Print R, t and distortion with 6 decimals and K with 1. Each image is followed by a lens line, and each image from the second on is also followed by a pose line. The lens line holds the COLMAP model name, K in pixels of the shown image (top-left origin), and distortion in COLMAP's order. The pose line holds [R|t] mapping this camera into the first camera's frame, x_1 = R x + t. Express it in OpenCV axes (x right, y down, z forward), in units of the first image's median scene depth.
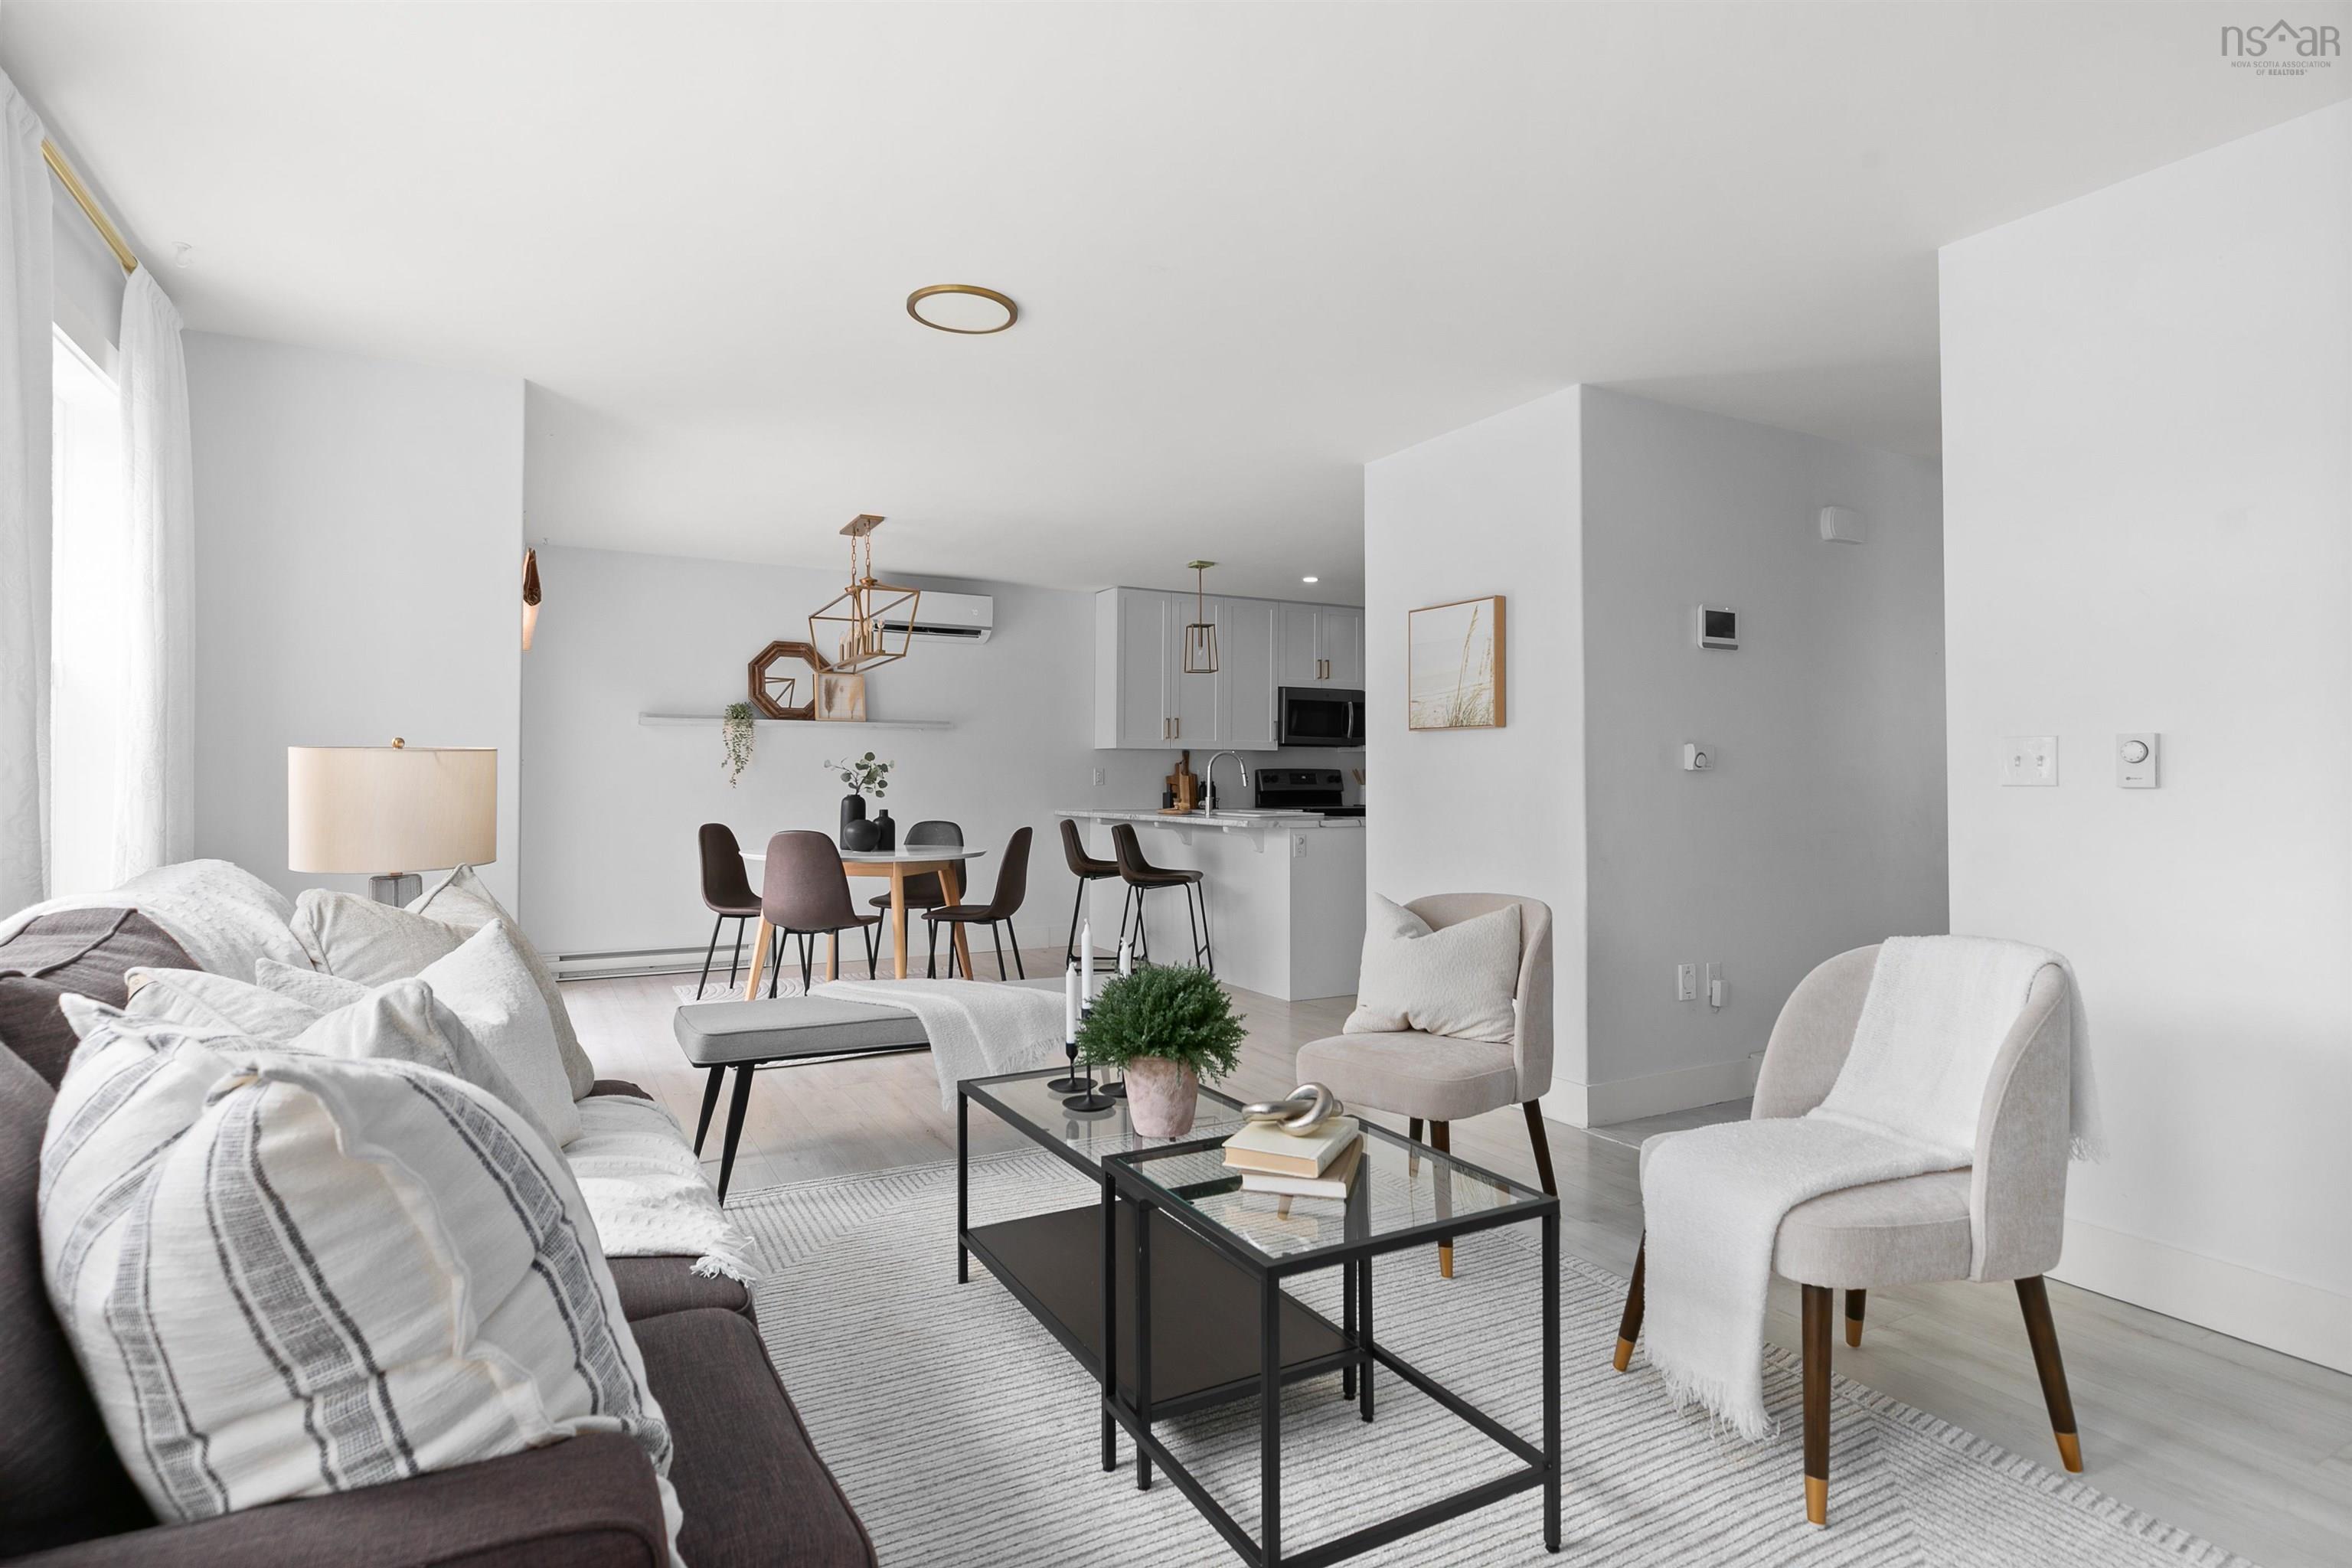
lens RADIAL K [[1200.7, 0, 1175.2], [0, 1200.7, 756.4], [0, 0, 1]] dist [0.000389, -0.000242]
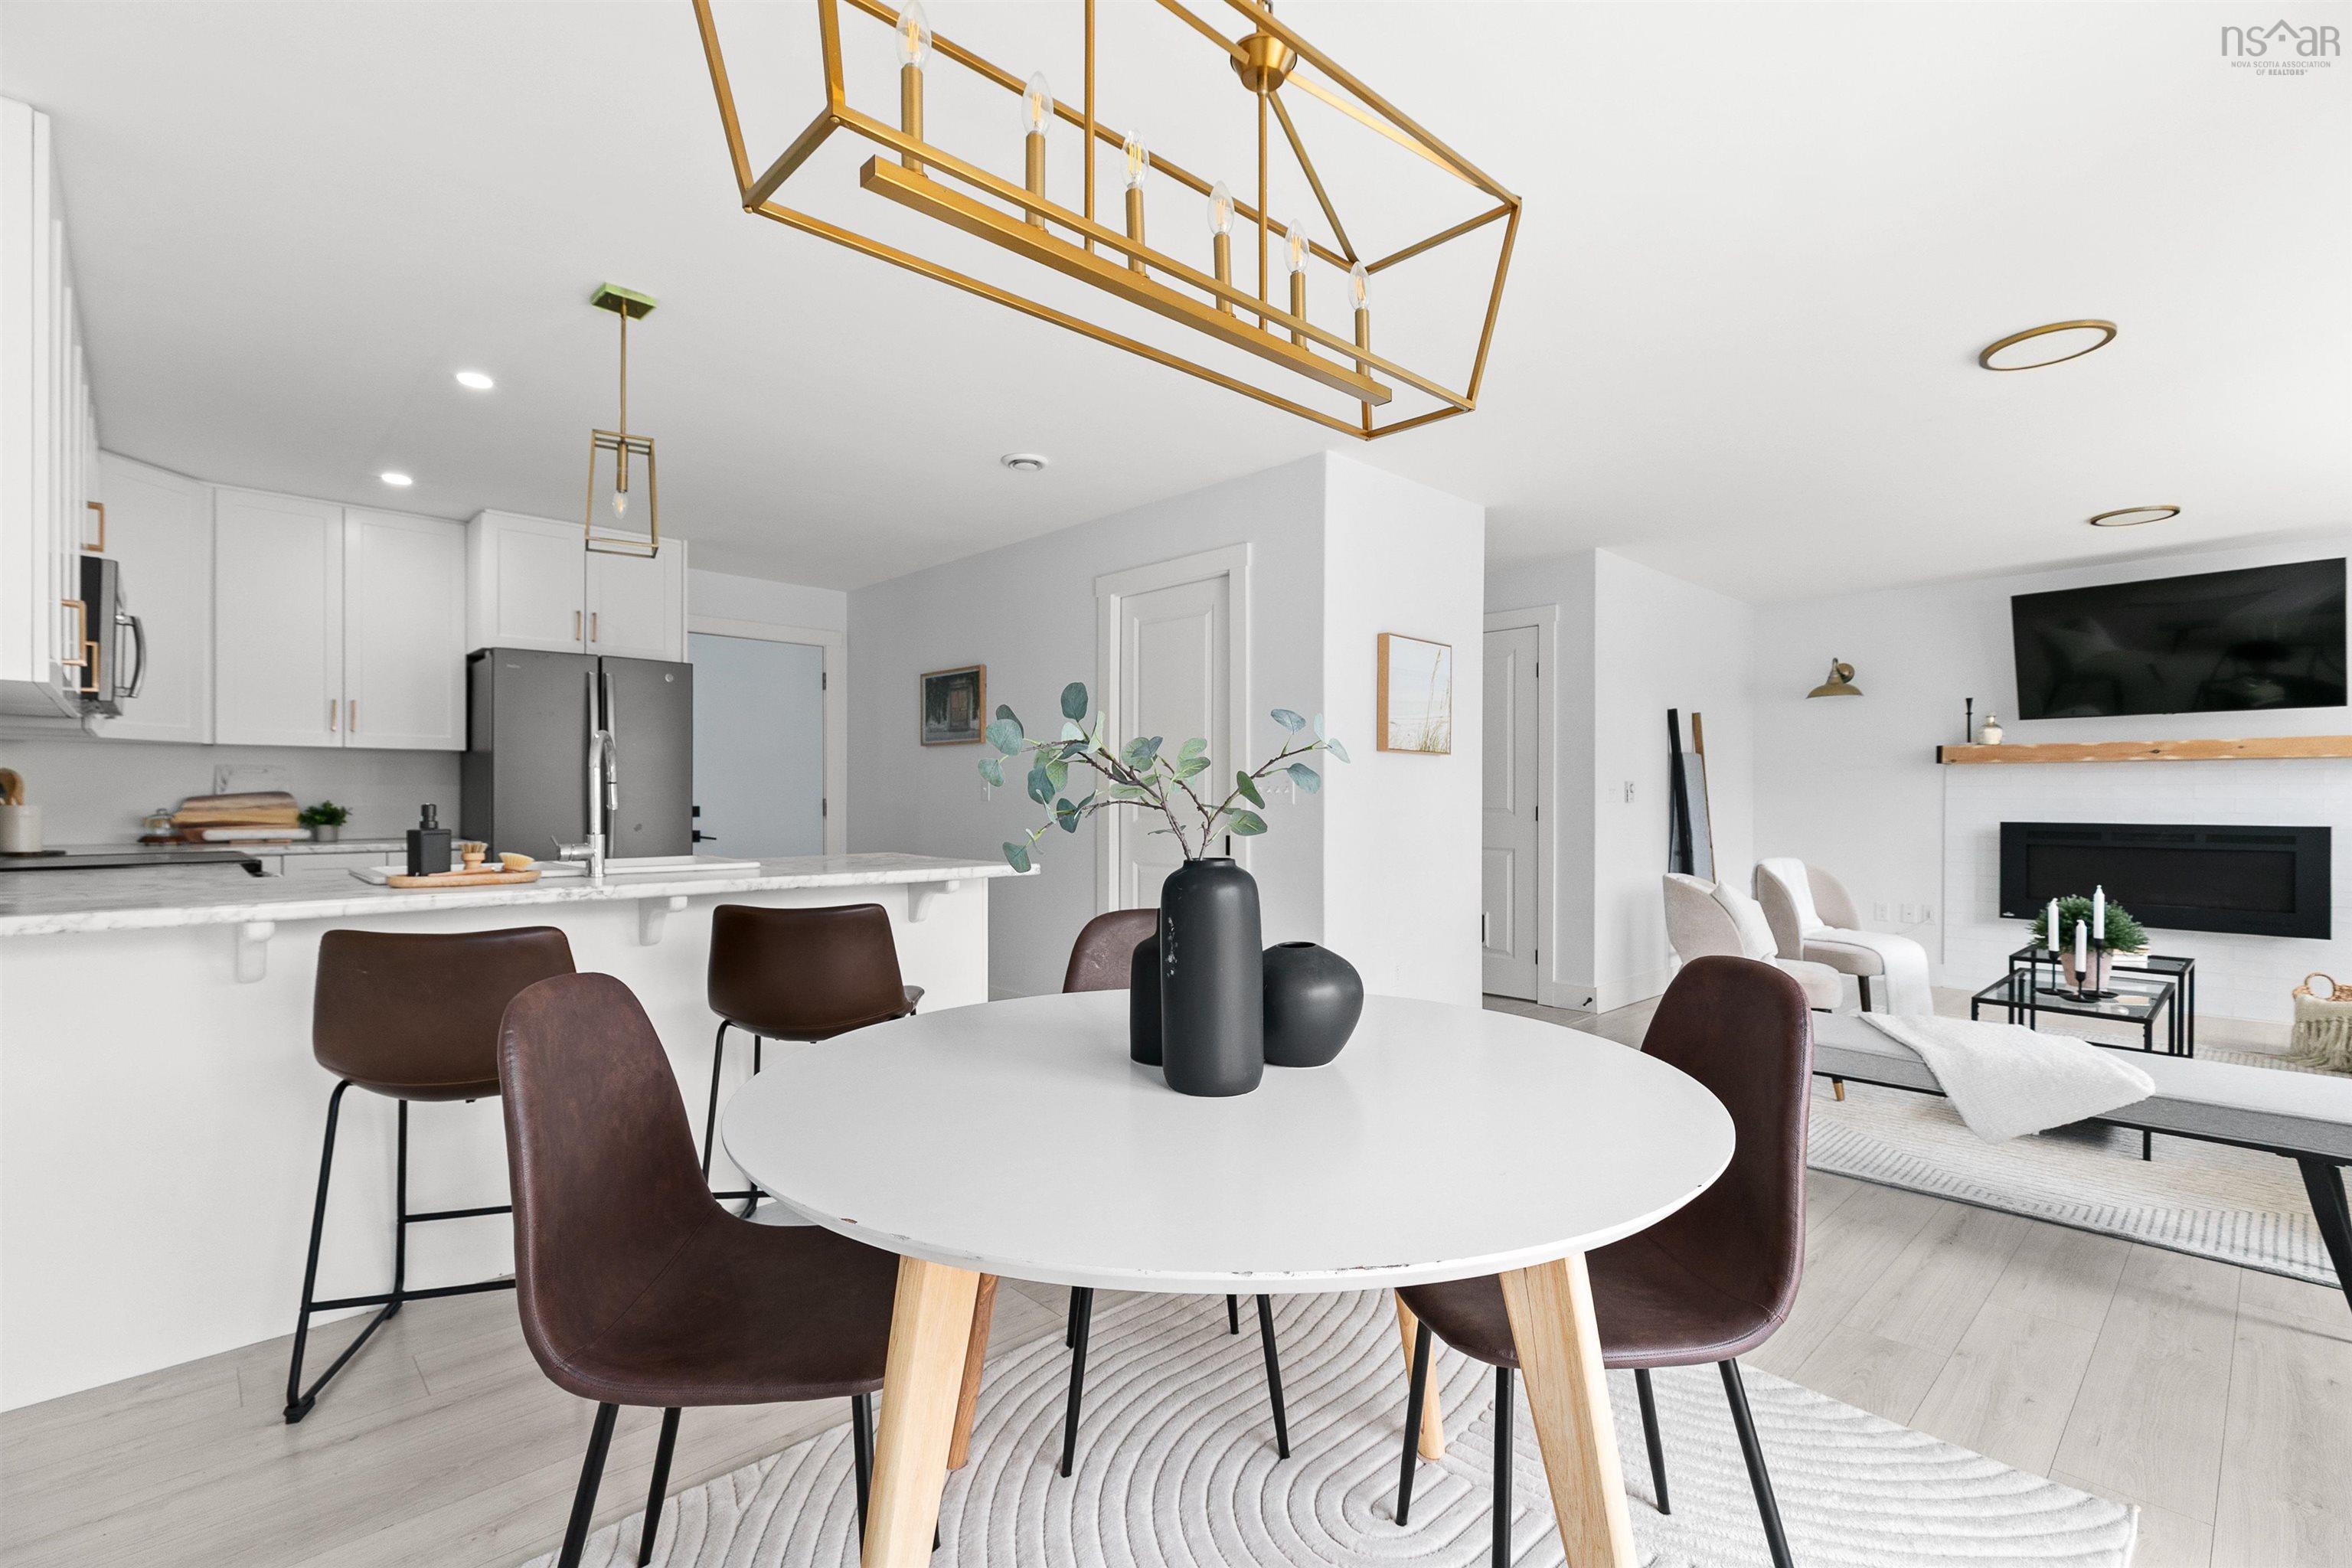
lens RADIAL K [[1045.2, 0, 1181.0], [0, 1045.2, 798.1], [0, 0, 1]] dist [0.003299, 0.000738]
pose [[-0.260366, -0.004538, 0.965499, -0.409166], [-0.023288, 0.999728, -0.001581, 0.016015], [-0.965229, -0.022896, -0.260400, 0.924844]]
